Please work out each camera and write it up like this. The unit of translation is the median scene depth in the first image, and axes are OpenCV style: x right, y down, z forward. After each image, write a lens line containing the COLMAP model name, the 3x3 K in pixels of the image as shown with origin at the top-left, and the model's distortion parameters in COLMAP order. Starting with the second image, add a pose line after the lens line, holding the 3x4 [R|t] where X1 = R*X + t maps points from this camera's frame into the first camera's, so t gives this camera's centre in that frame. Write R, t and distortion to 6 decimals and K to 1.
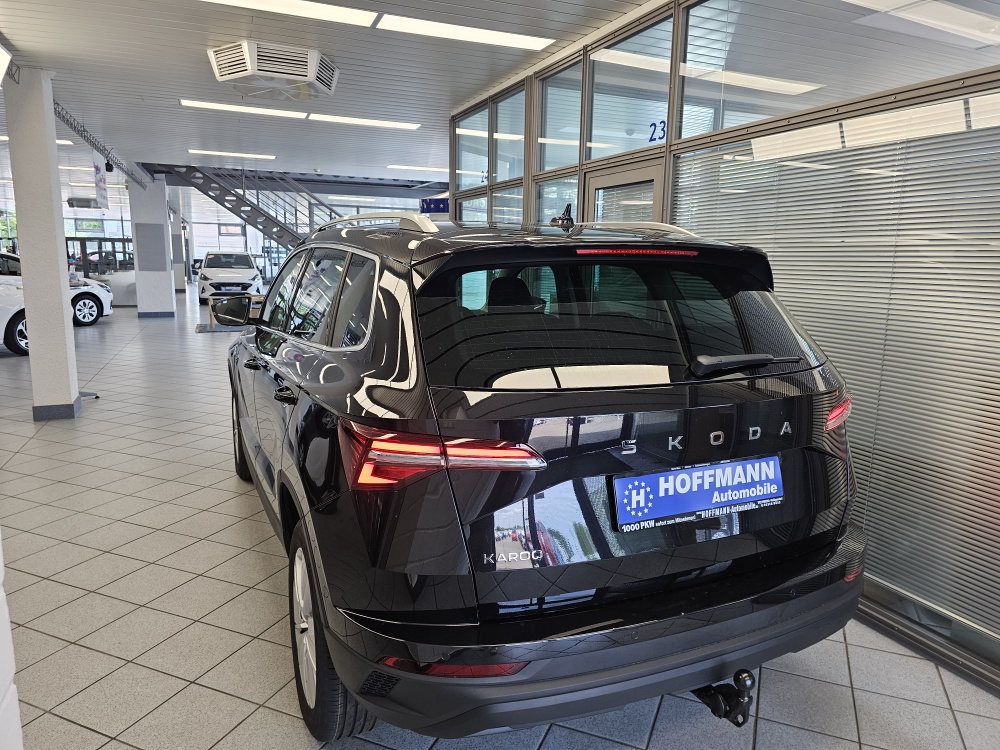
lens RADIAL K [[686.6, 0, 507.7], [0, 686.6, 375.2], [0, 0, 1]] dist [0.020969, -0.002792]
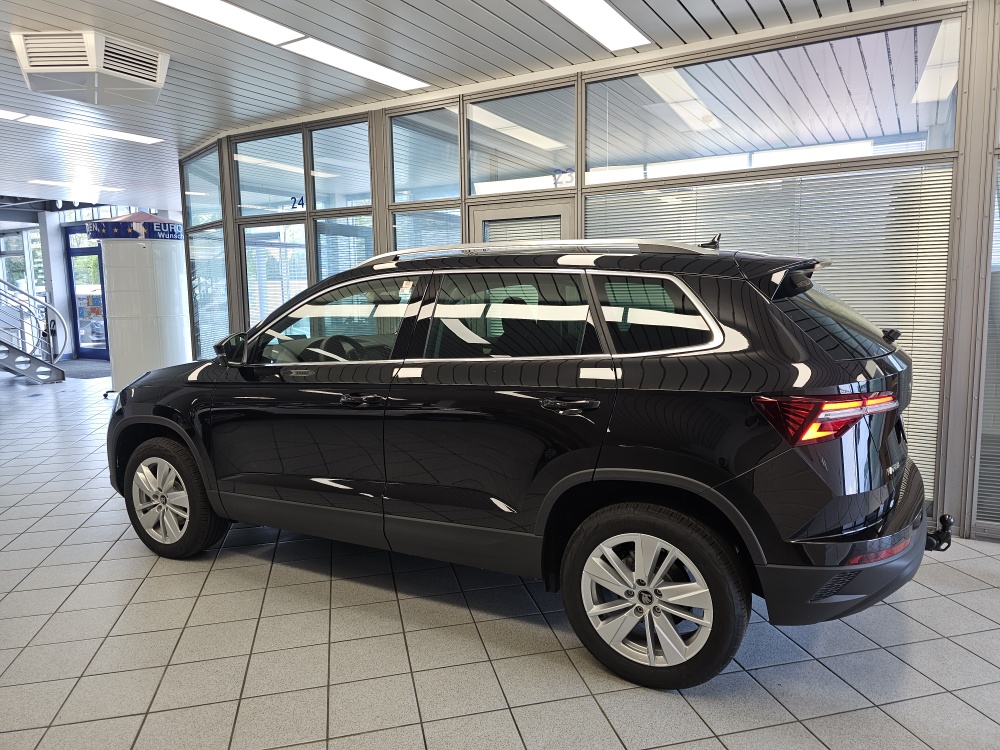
lens RADIAL K [[684.5, 0, 506.1], [0, 684.5, 368.4], [0, 0, 1]] dist [0.033839, -0.042009]
pose [[0.797497, -0.102857, 0.594490, -0.509928], [0.131117, 0.991357, -0.004369, -0.018706], [-0.588903, 0.081432, 0.804091, 0.085482]]
